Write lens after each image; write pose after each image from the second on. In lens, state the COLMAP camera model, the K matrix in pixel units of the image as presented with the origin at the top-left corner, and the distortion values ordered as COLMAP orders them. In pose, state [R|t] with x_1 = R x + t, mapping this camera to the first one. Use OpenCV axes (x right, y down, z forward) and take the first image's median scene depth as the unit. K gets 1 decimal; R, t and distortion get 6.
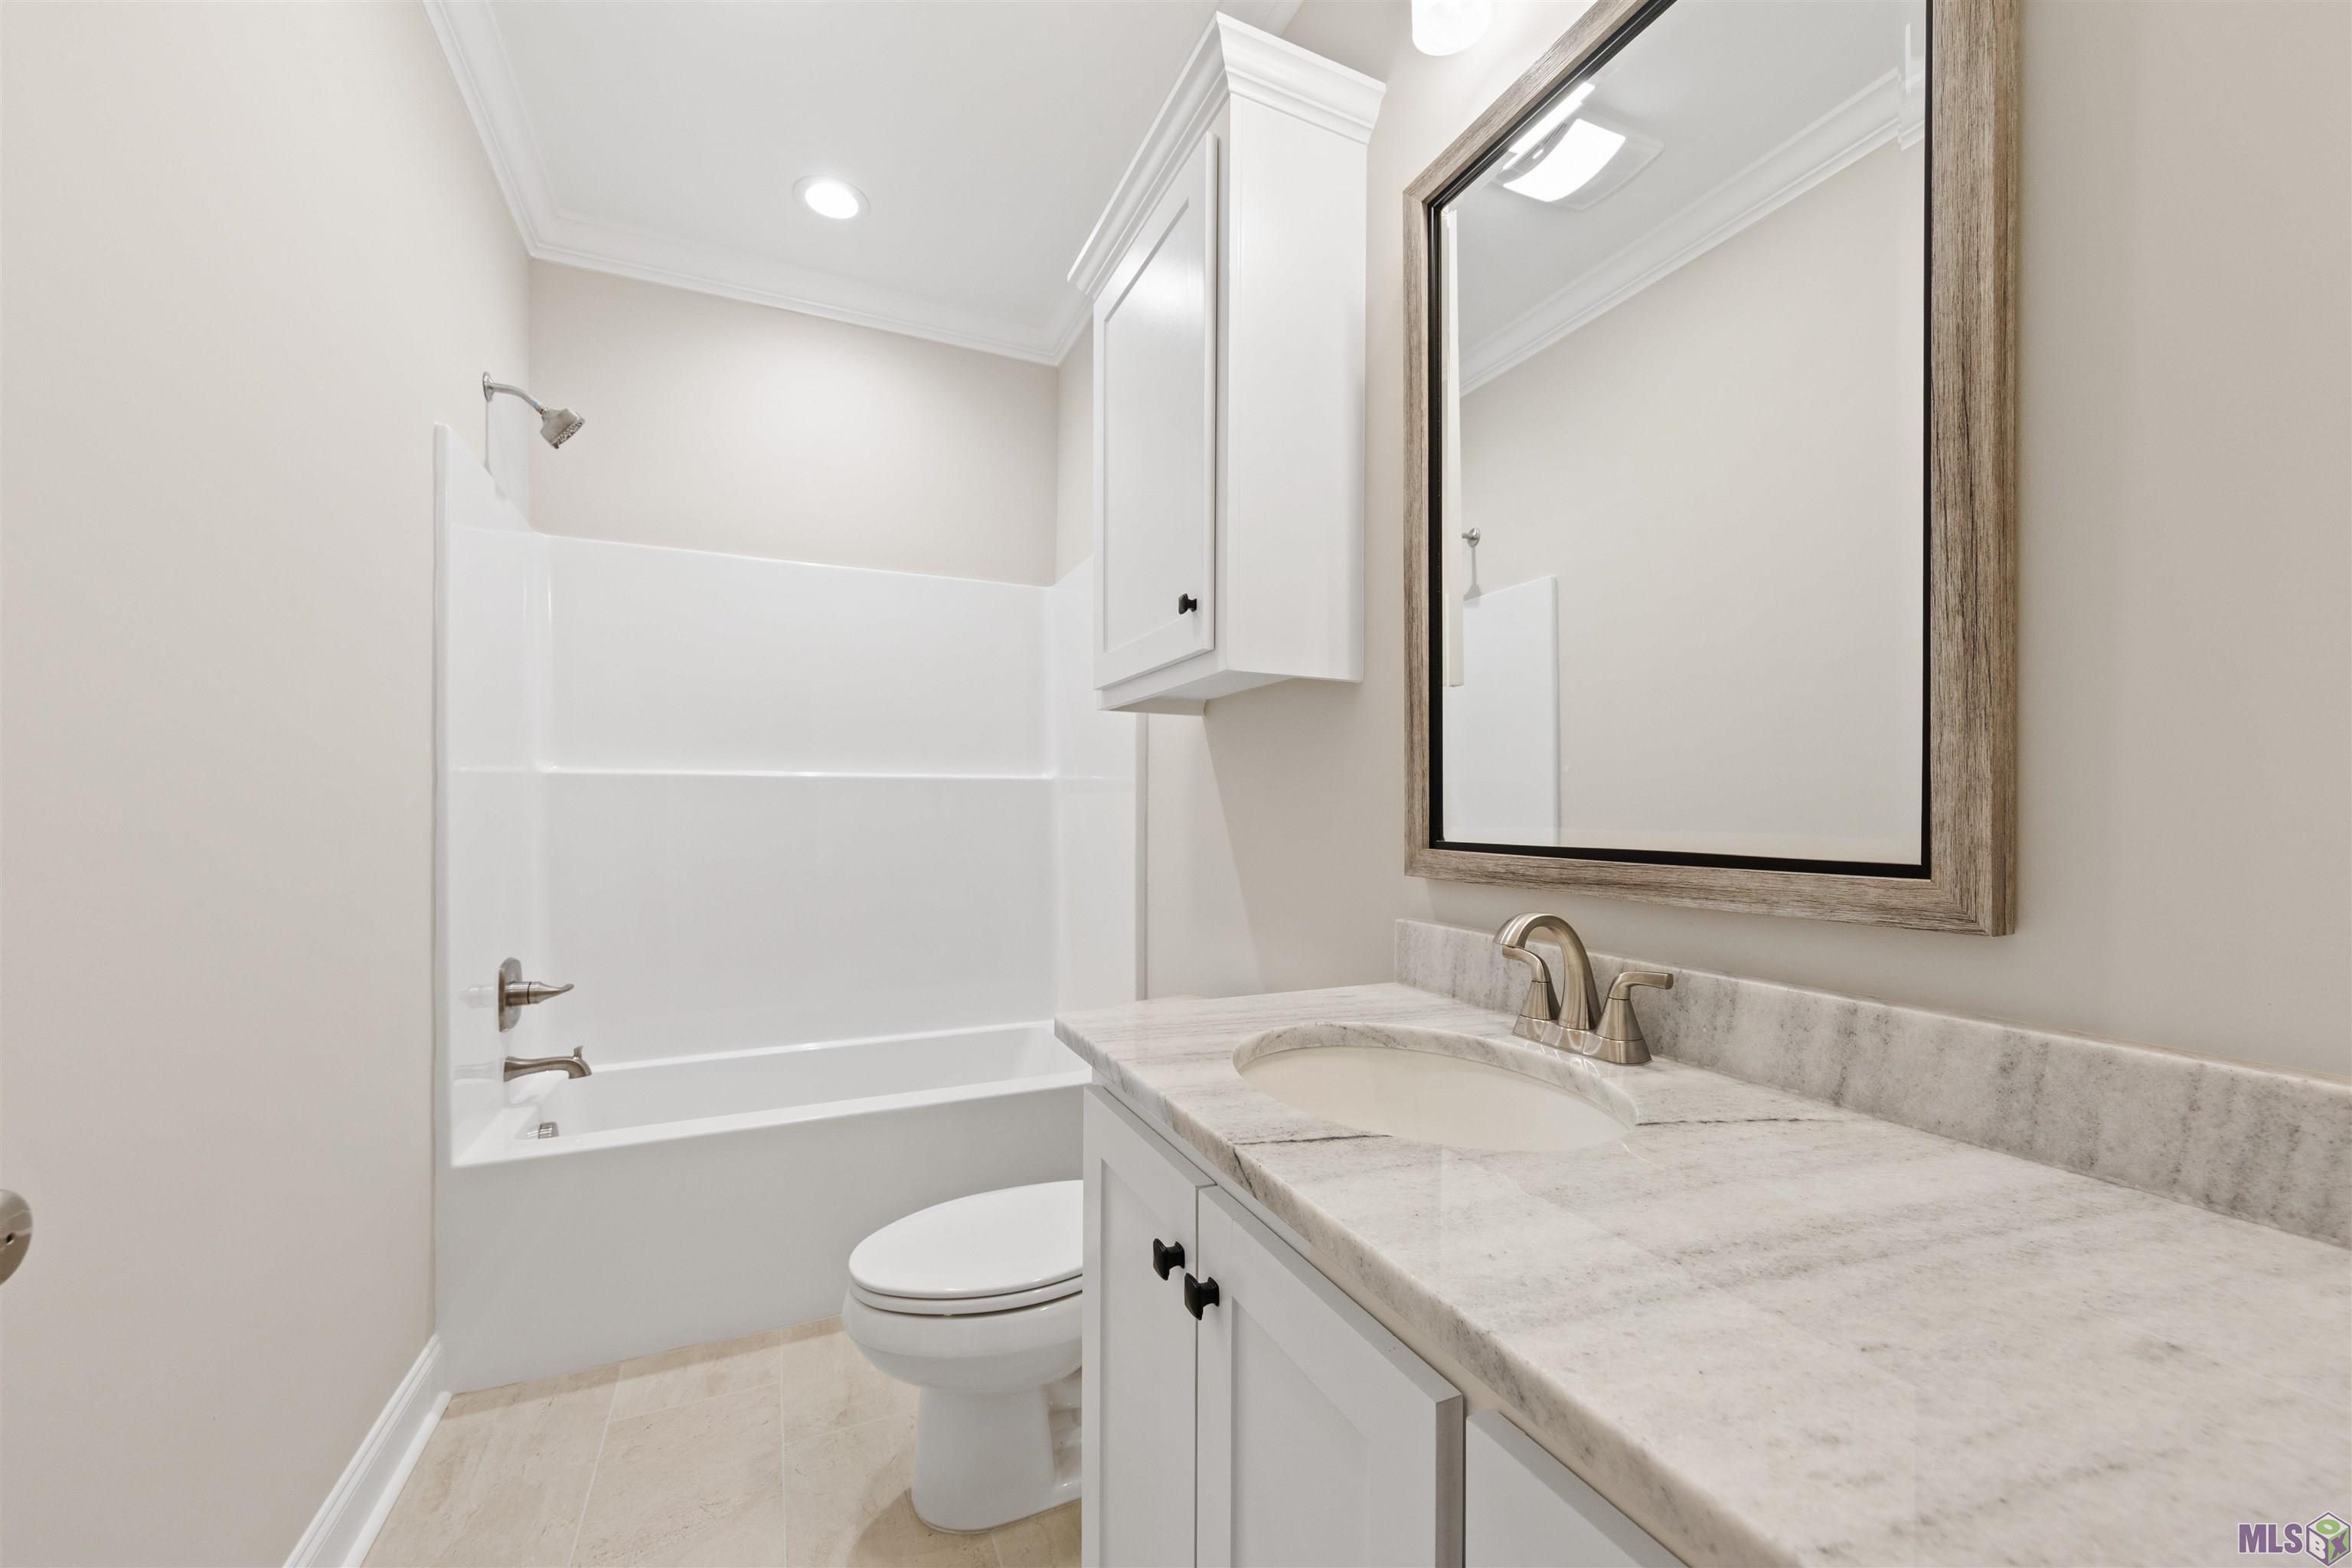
lens RADIAL K [[900.8, 0, 1180.7], [0, 900.8, 800.5], [0, 0, 1]] dist [0.002865, -0.000523]
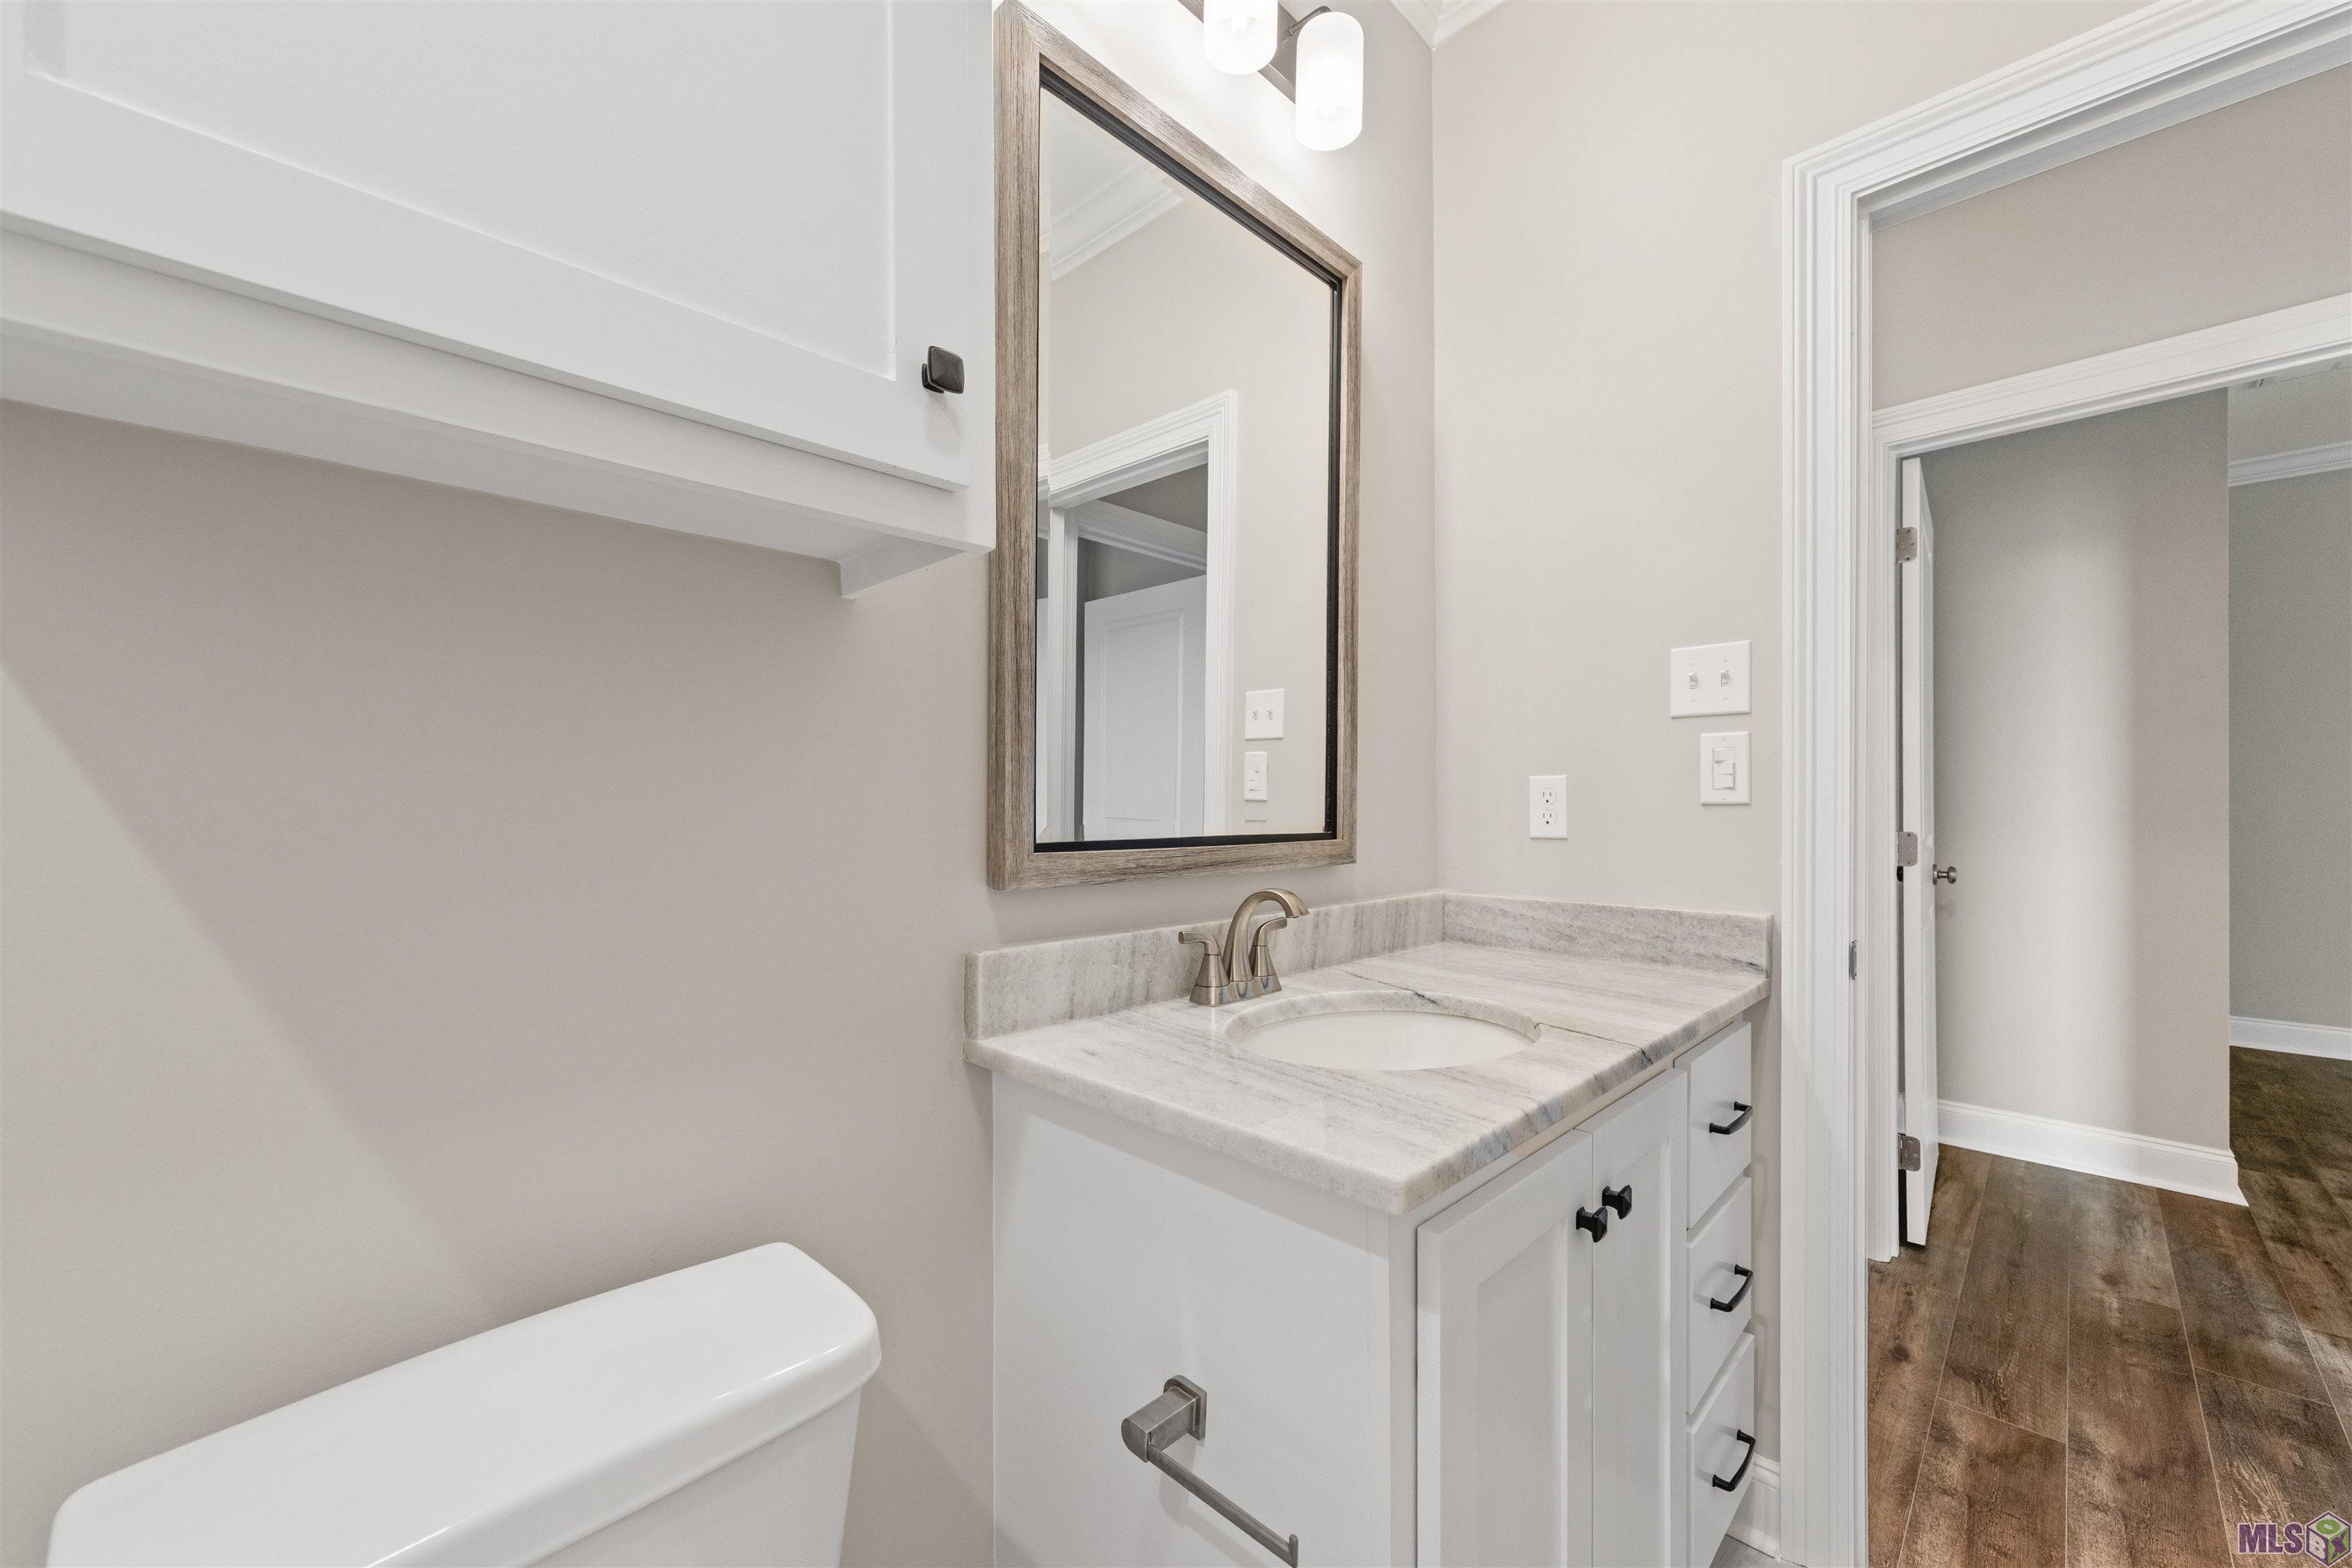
lens RADIAL K [[900.8, 0, 1183.3], [0, 900.8, 796.0], [0, 0, 1]] dist [0.002865, -0.000523]
pose [[-0.349484, 0.011353, 0.936873, -0.760654], [-0.006232, 0.999876, -0.014441, 0.018206], [-0.936921, -0.010885, -0.349370, 1.643091]]
